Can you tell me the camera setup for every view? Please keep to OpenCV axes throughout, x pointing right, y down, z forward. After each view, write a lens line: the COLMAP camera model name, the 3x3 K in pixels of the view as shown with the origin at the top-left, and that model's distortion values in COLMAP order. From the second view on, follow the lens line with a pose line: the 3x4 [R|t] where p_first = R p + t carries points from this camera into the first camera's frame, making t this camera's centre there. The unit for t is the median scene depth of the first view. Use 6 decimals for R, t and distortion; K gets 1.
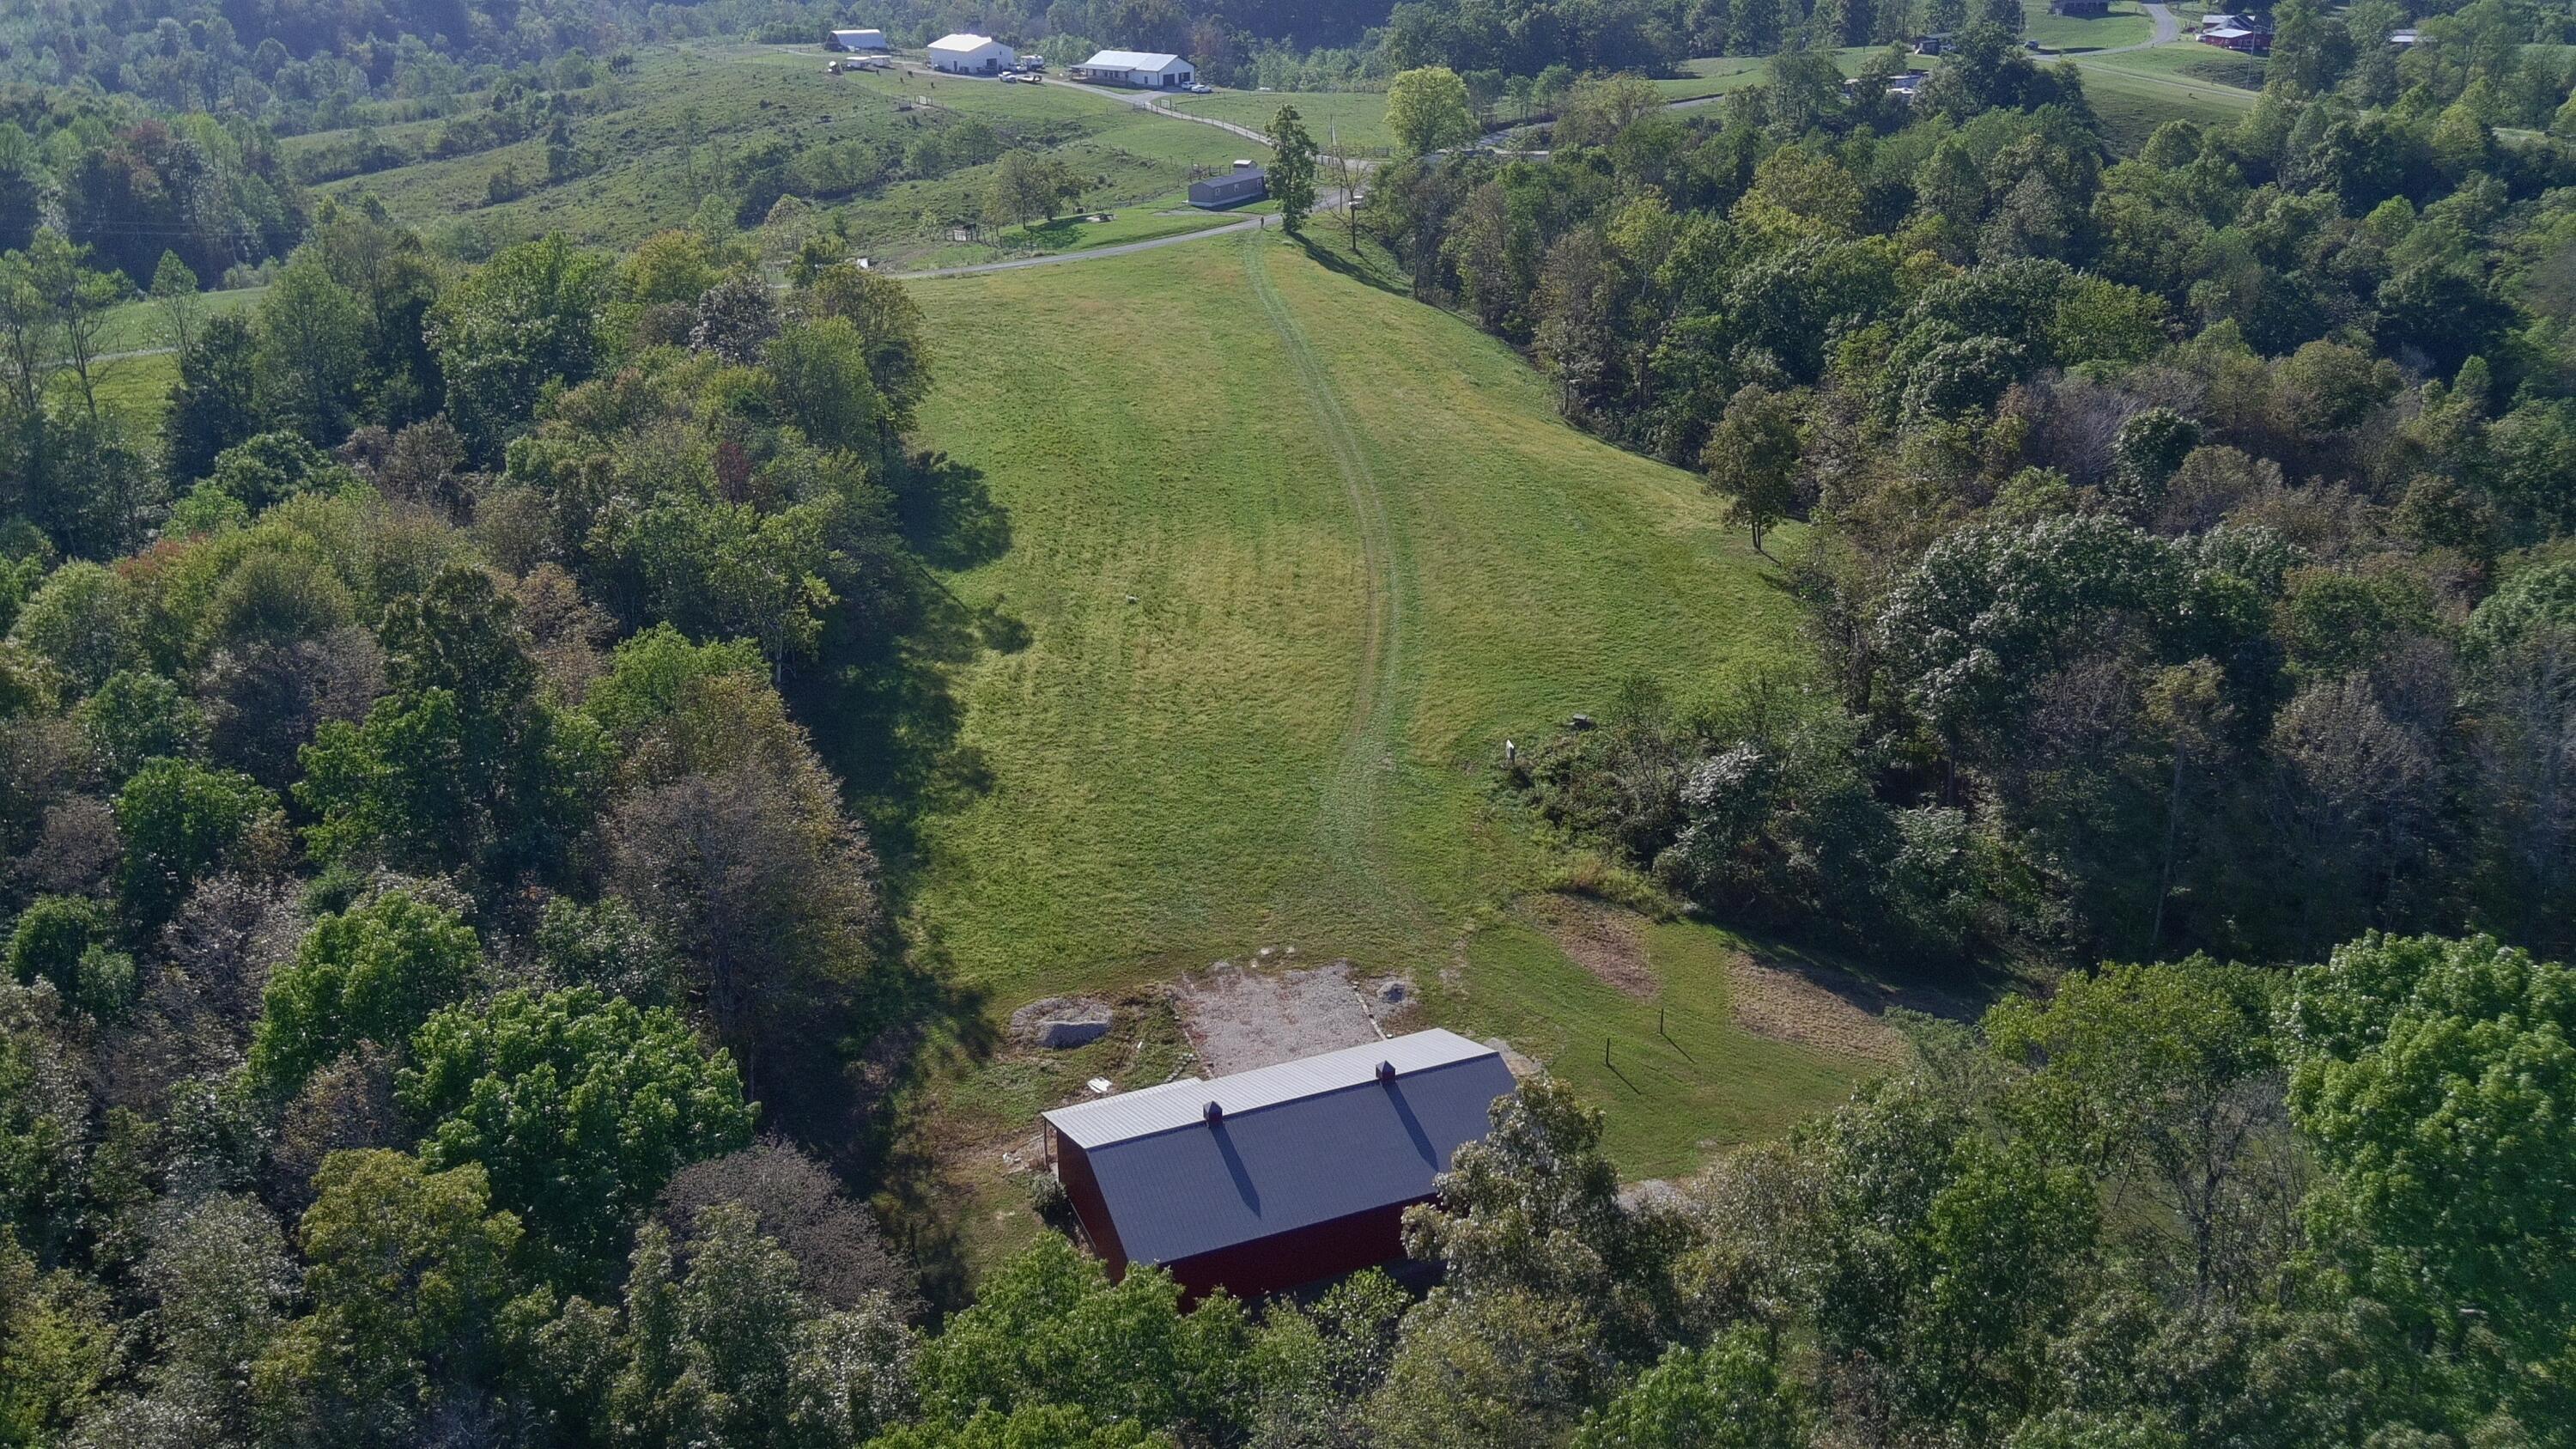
lens RADIAL K [[2141.5, 0, 1282.3], [0, 2141.5, 715.7], [0, 0, 1]] dist [0.130846, -0.188501]
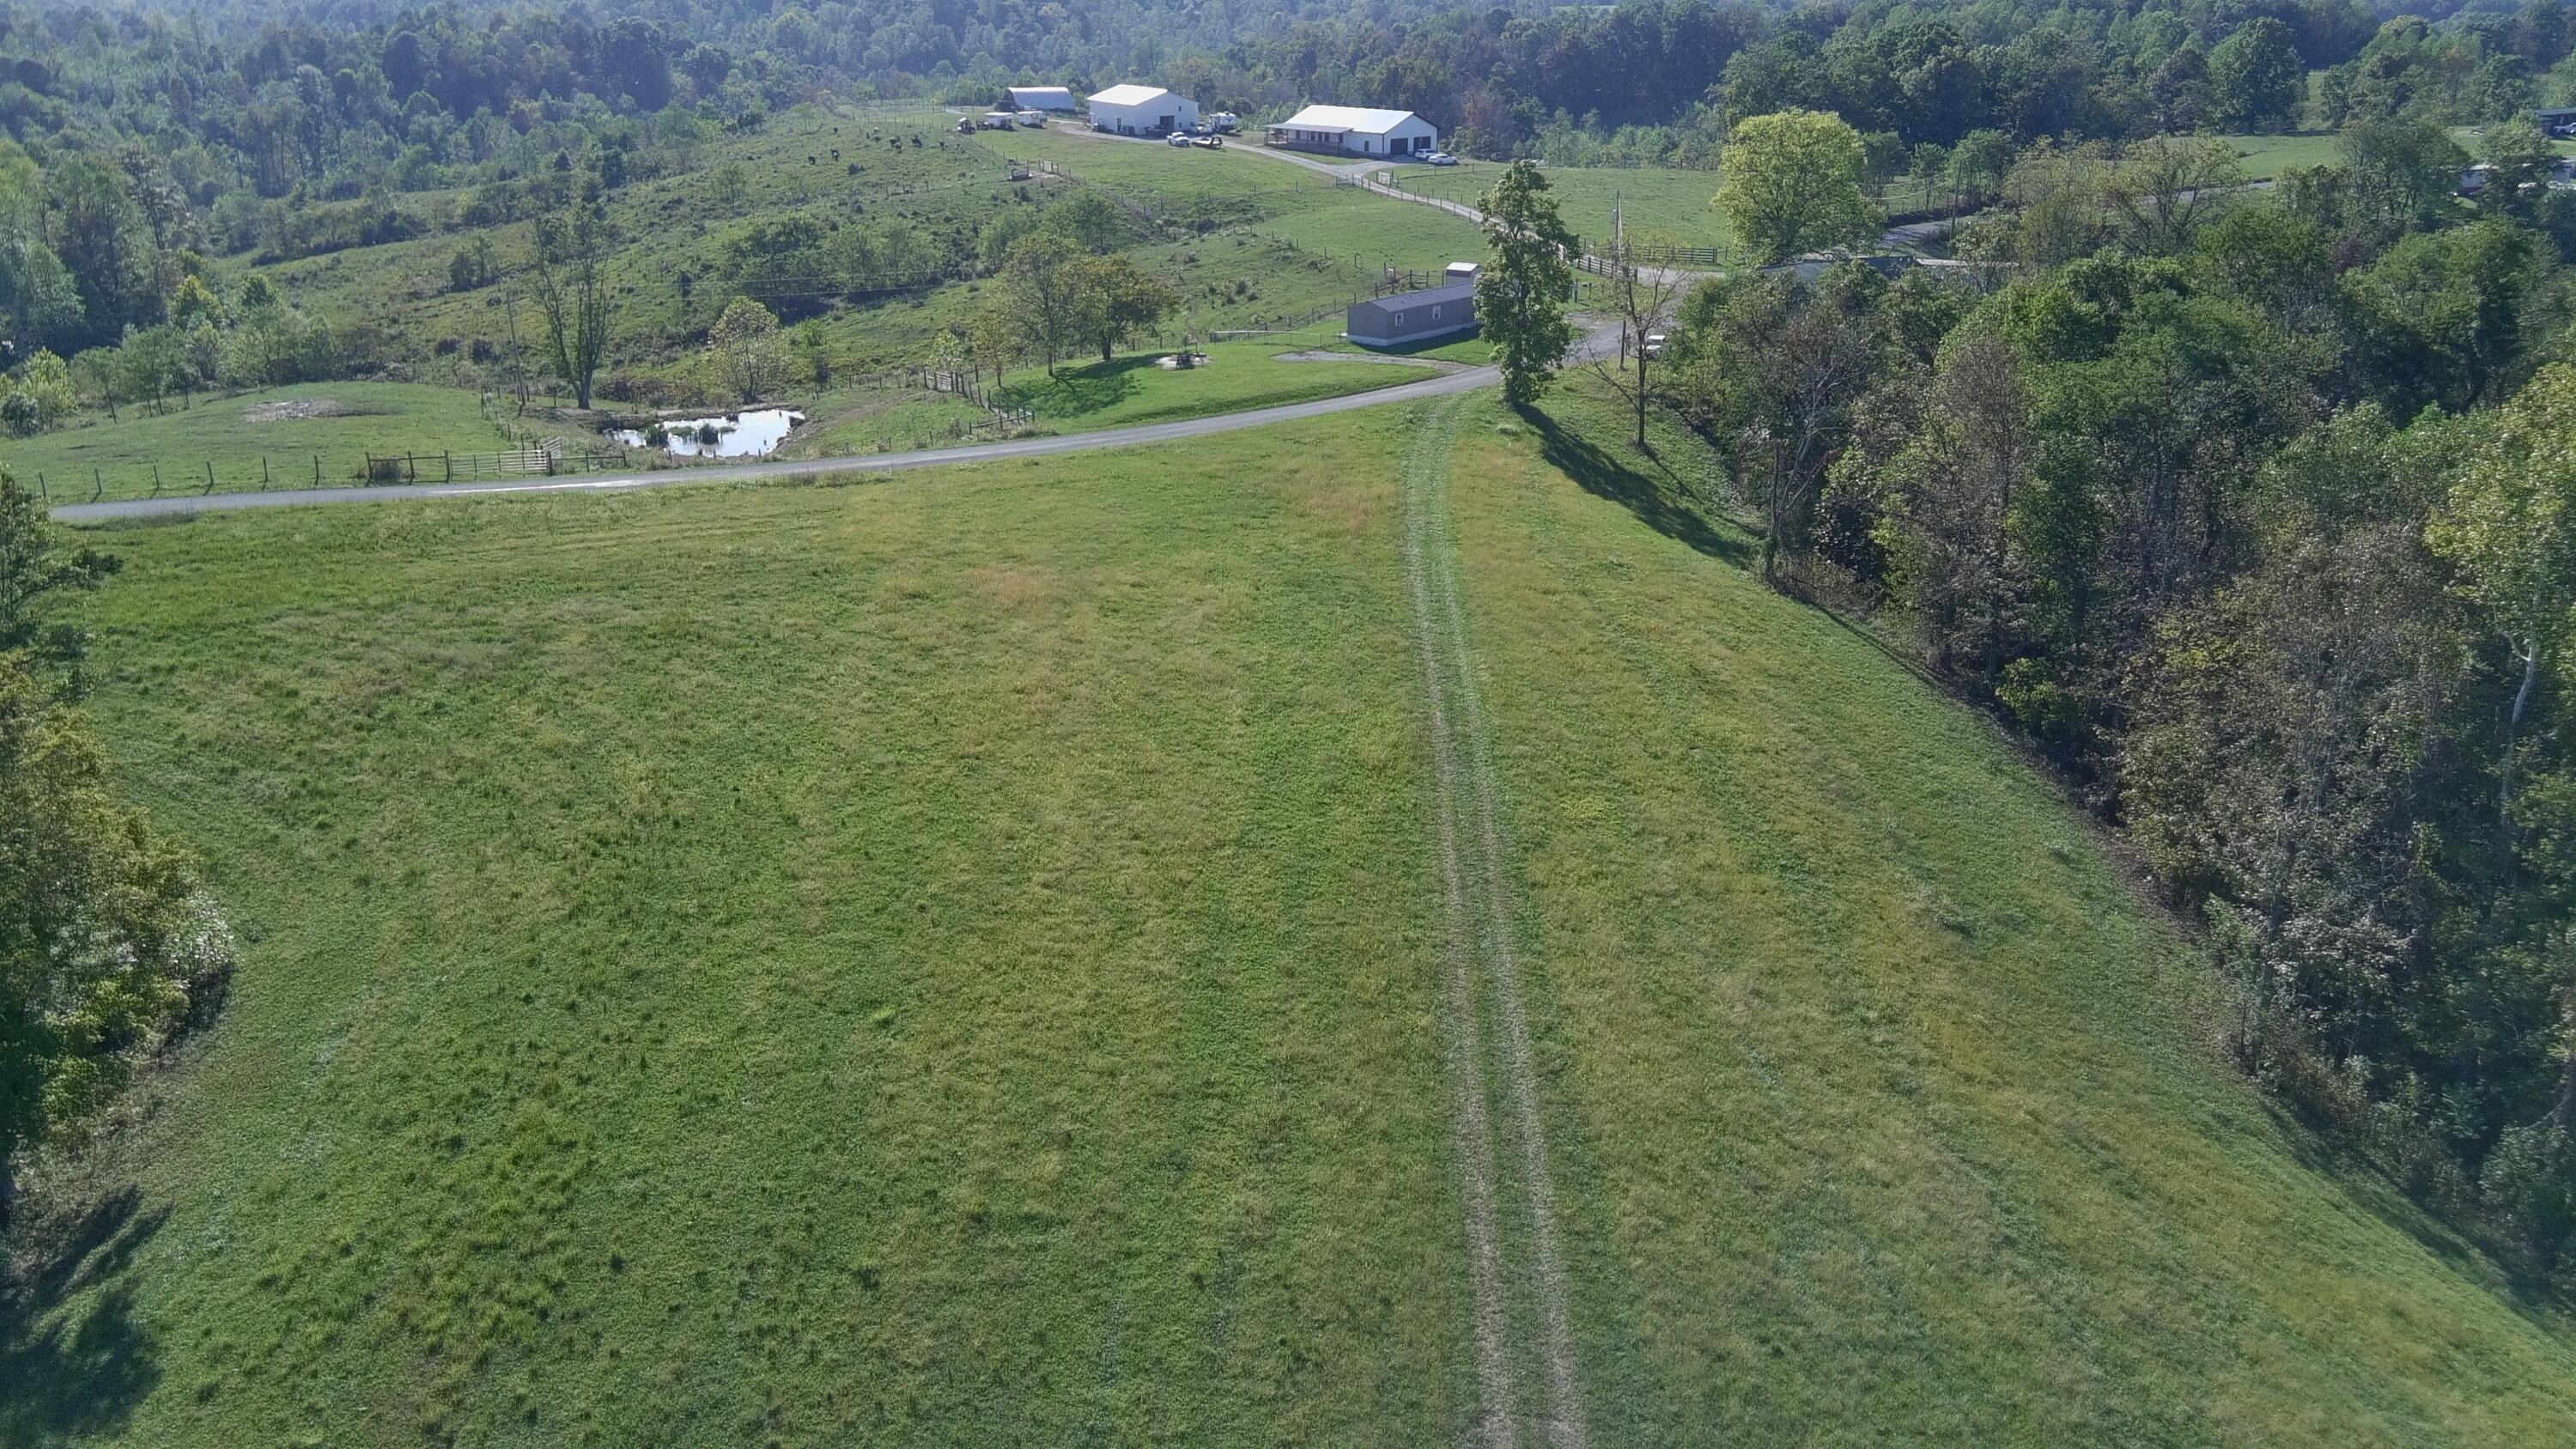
lens RADIAL K [[2141.5, 0, 1282.3], [0, 2141.5, 715.7], [0, 0, 1]] dist [0.130846, -0.188501]
pose [[0.989693, 0.057912, -0.130973, 0.018100], [-0.063295, 0.997297, -0.037320, -0.117047], [0.128457, 0.045225, 0.990683, 0.446446]]
